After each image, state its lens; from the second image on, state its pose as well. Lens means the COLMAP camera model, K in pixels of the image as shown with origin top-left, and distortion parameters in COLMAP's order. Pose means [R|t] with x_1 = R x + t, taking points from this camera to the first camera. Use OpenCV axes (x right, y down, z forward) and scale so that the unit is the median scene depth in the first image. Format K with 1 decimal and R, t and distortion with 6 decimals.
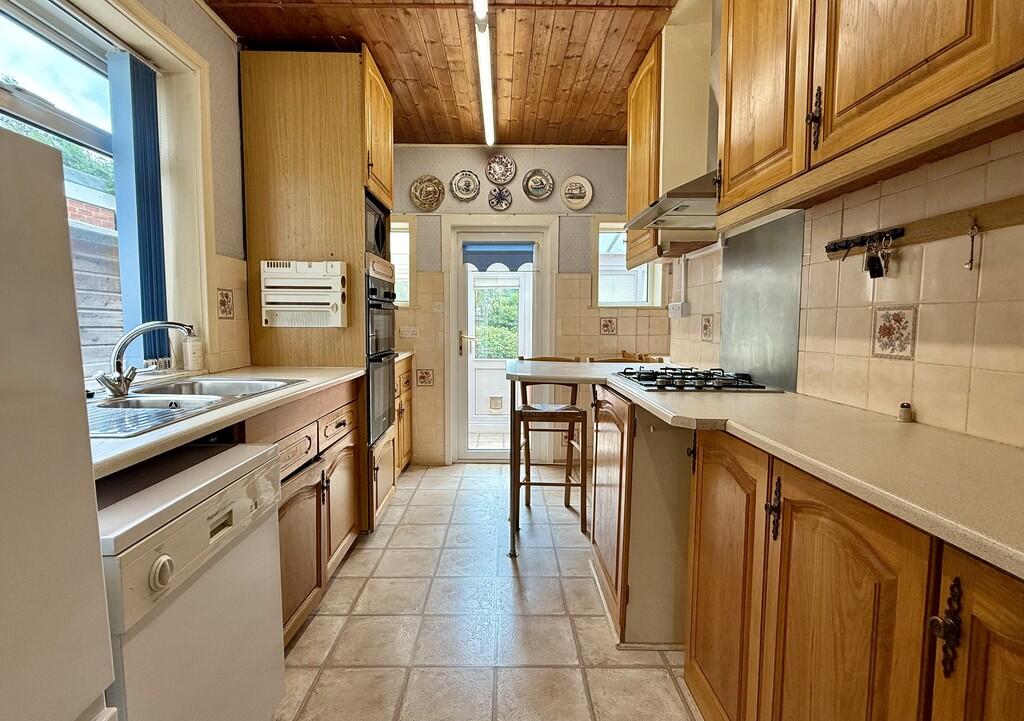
lens RADIAL K [[480.9, 0, 511.5], [0, 480.9, 358.3], [0, 0, 1]] dist [-0.016001, -0.000103]
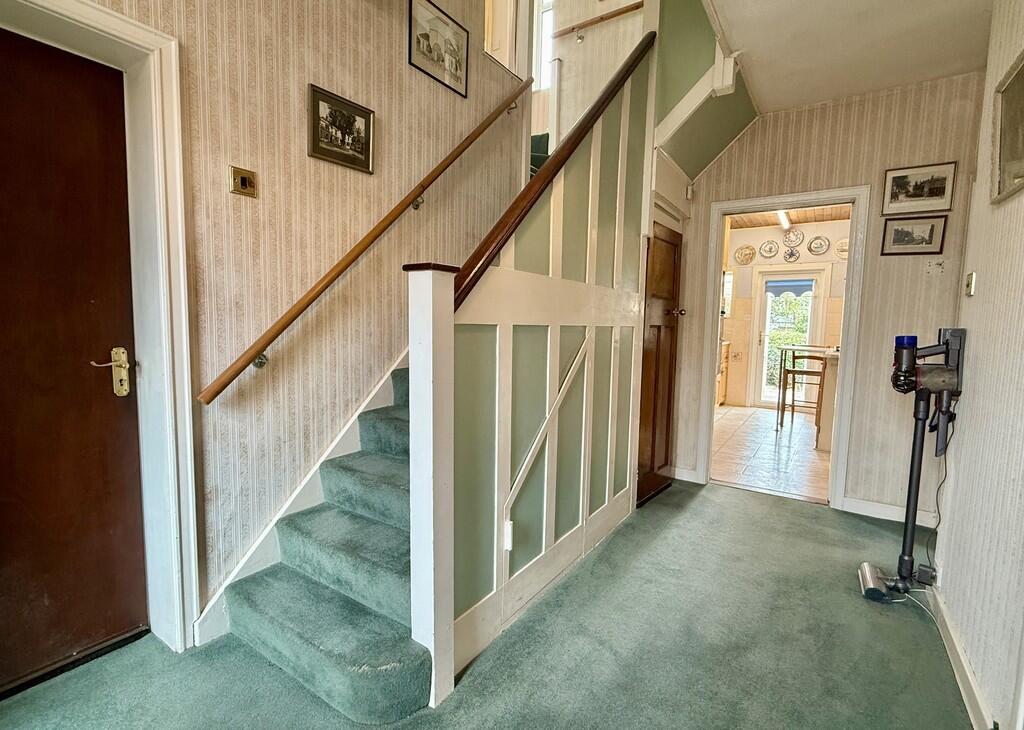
lens RADIAL K [[480.9, 0, 509.2], [0, 480.9, 365.3], [0, 0, 1]] dist [-0.016001, -0.000103]
pose [[0.832994, 0.068484, -0.549027, 0.100819], [-0.063947, 0.997577, 0.027413, 0.078888], [0.549574, 0.012274, 0.835355, -0.980979]]
